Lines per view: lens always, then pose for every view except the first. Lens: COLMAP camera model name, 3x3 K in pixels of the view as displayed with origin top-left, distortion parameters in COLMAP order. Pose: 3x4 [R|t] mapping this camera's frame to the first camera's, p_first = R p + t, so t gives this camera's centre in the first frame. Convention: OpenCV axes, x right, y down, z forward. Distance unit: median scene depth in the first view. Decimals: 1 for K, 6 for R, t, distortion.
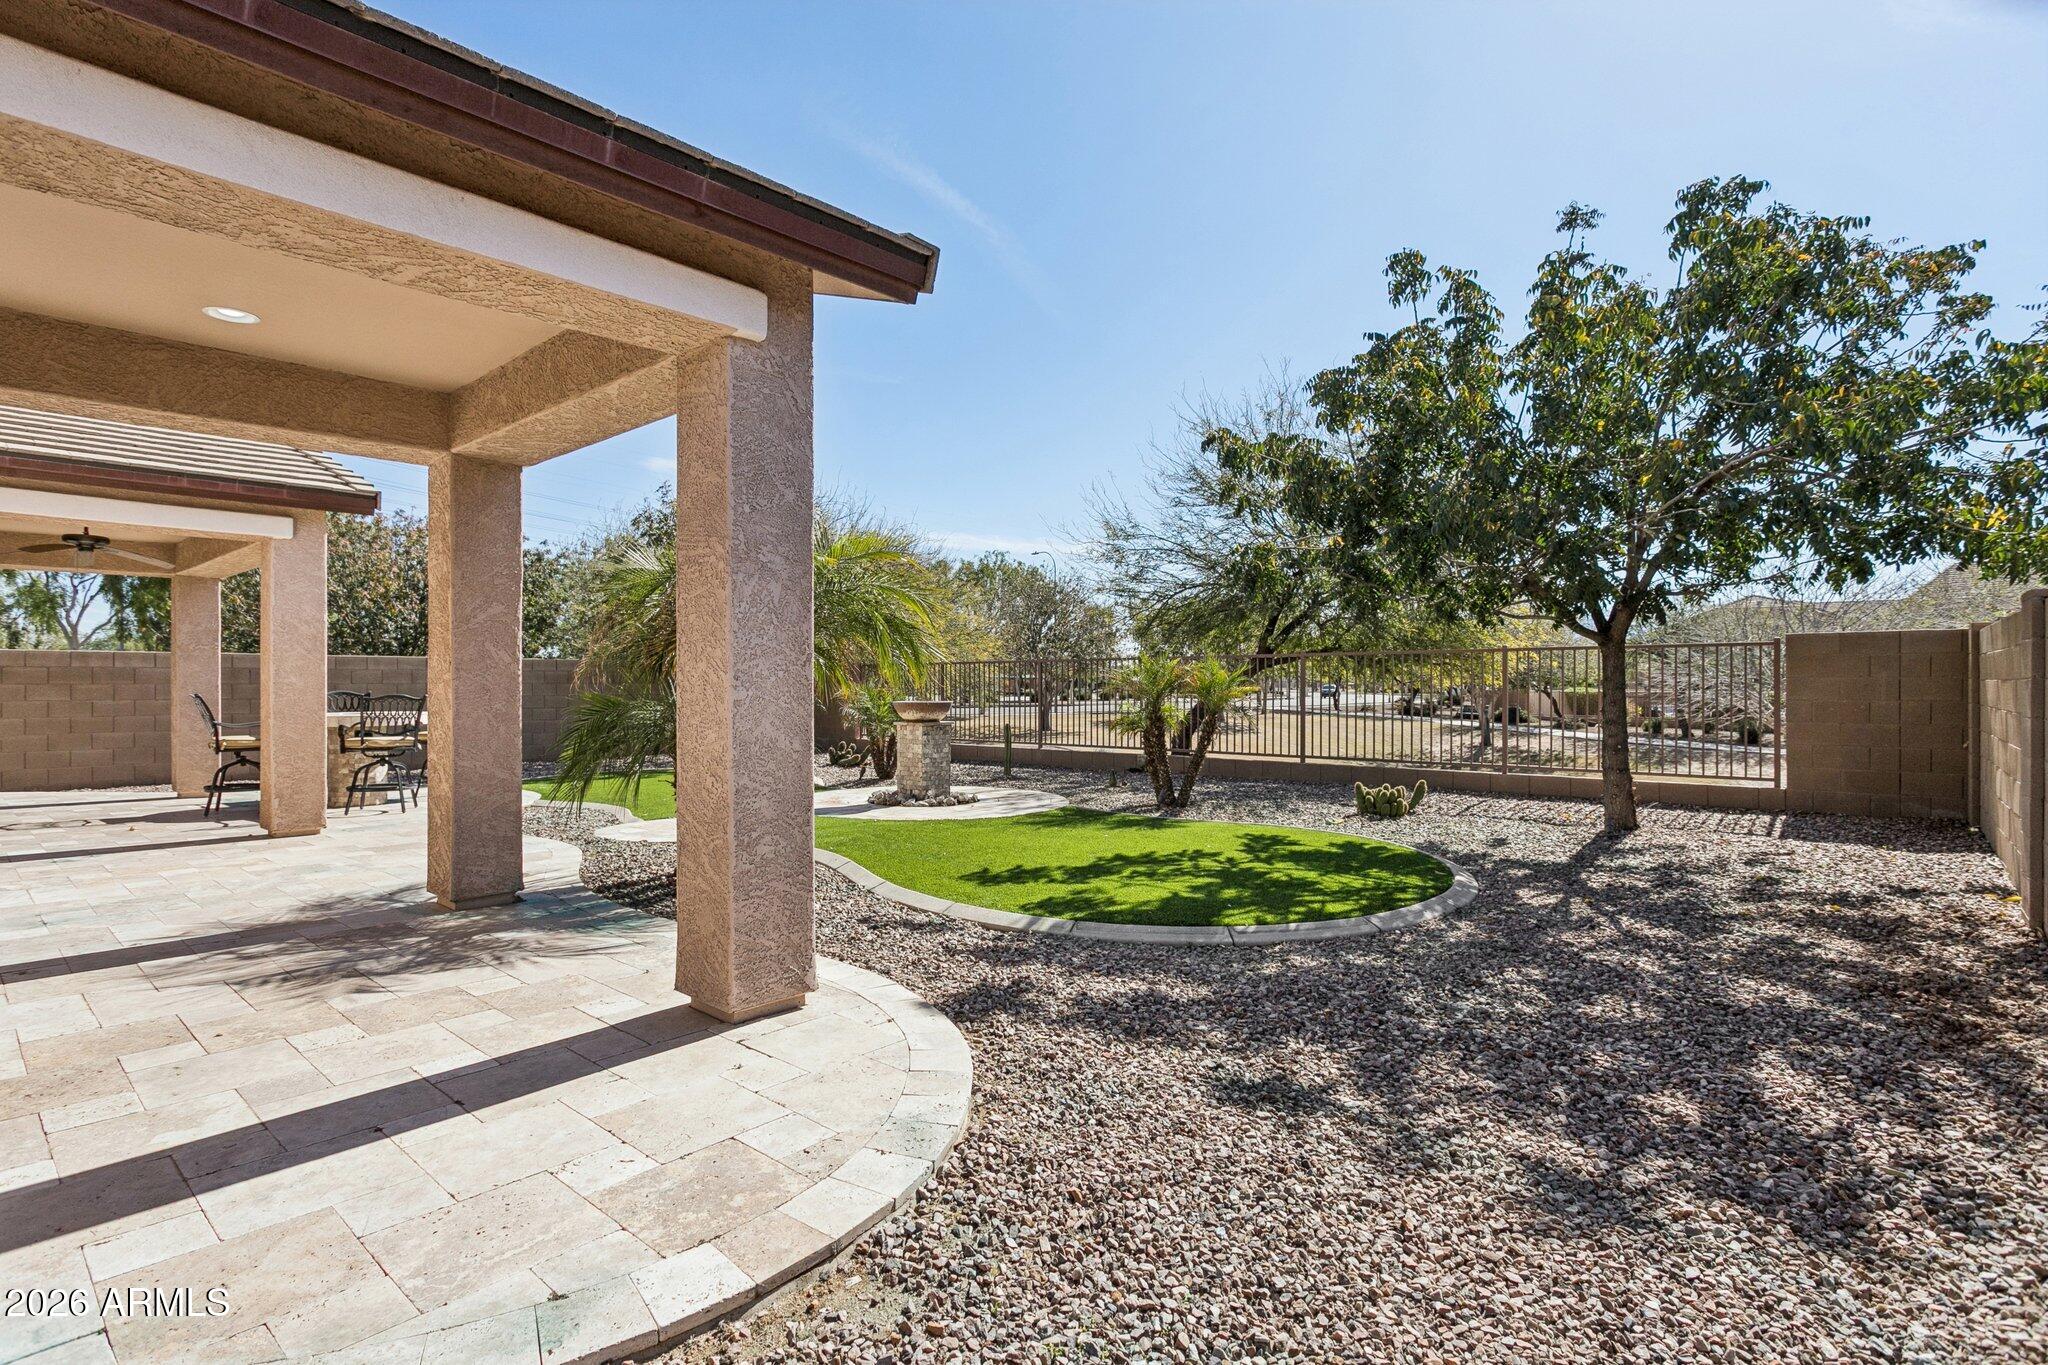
lens RADIAL K [[983.5, 0, 1027.2], [0, 983.5, 683.6], [0, 0, 1]] dist [-0.006828, 0.001445]
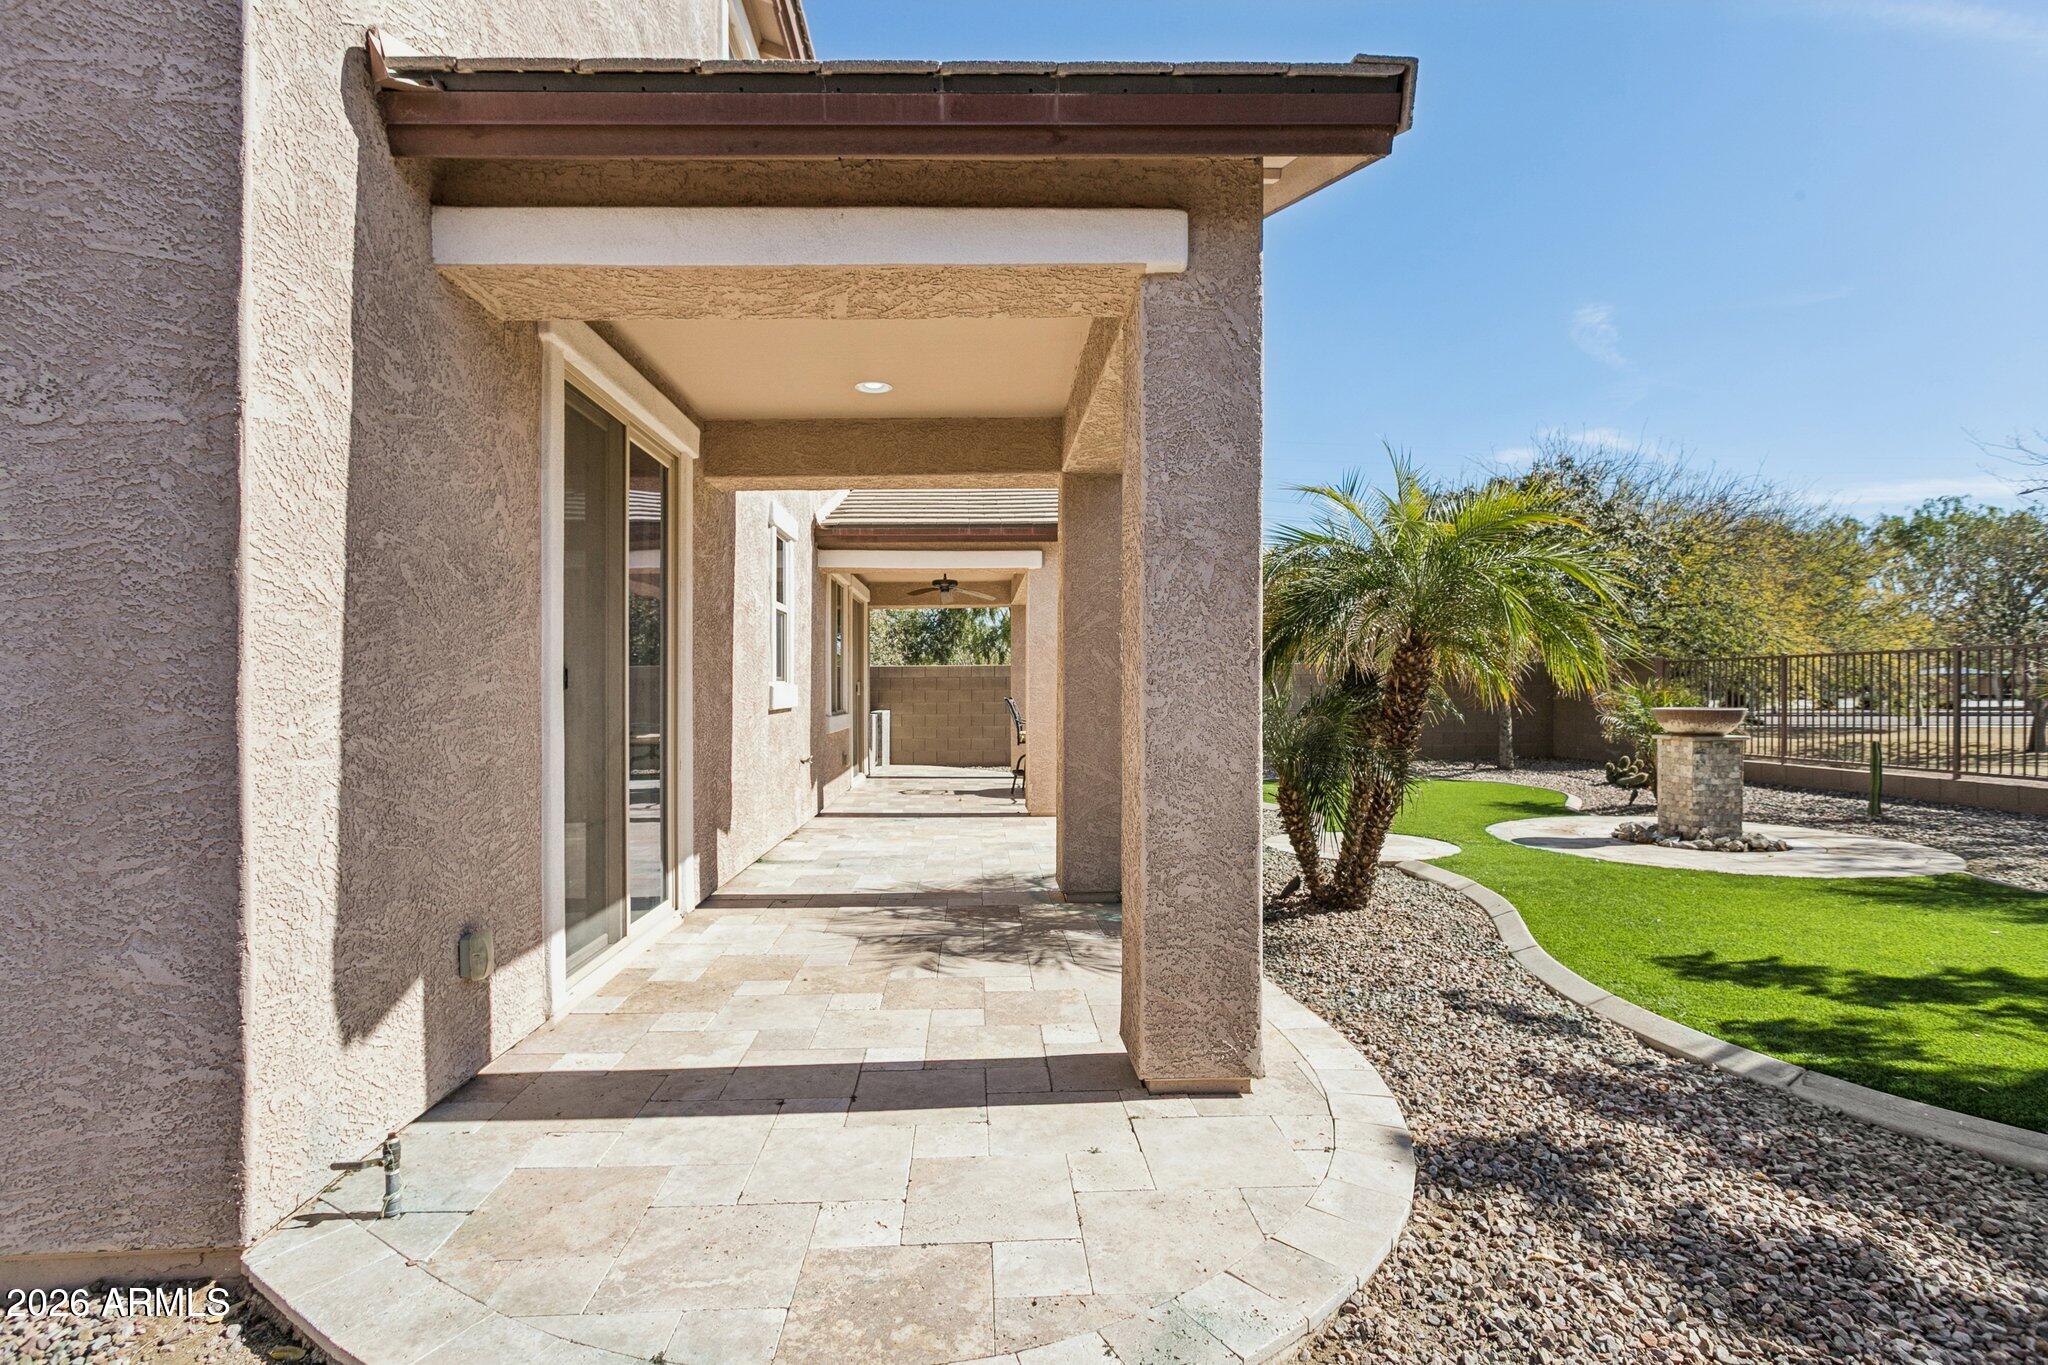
lens RADIAL K [[983.5, 0, 1016.8], [0, 983.5, 693.8], [0, 0, 1]] dist [-0.006828, 0.001445]
pose [[0.691243, -0.001419, -0.722621, 0.213452], [0.007024, 0.999964, 0.004756, -0.000117], [0.722588, -0.008363, 0.691228, 0.313480]]
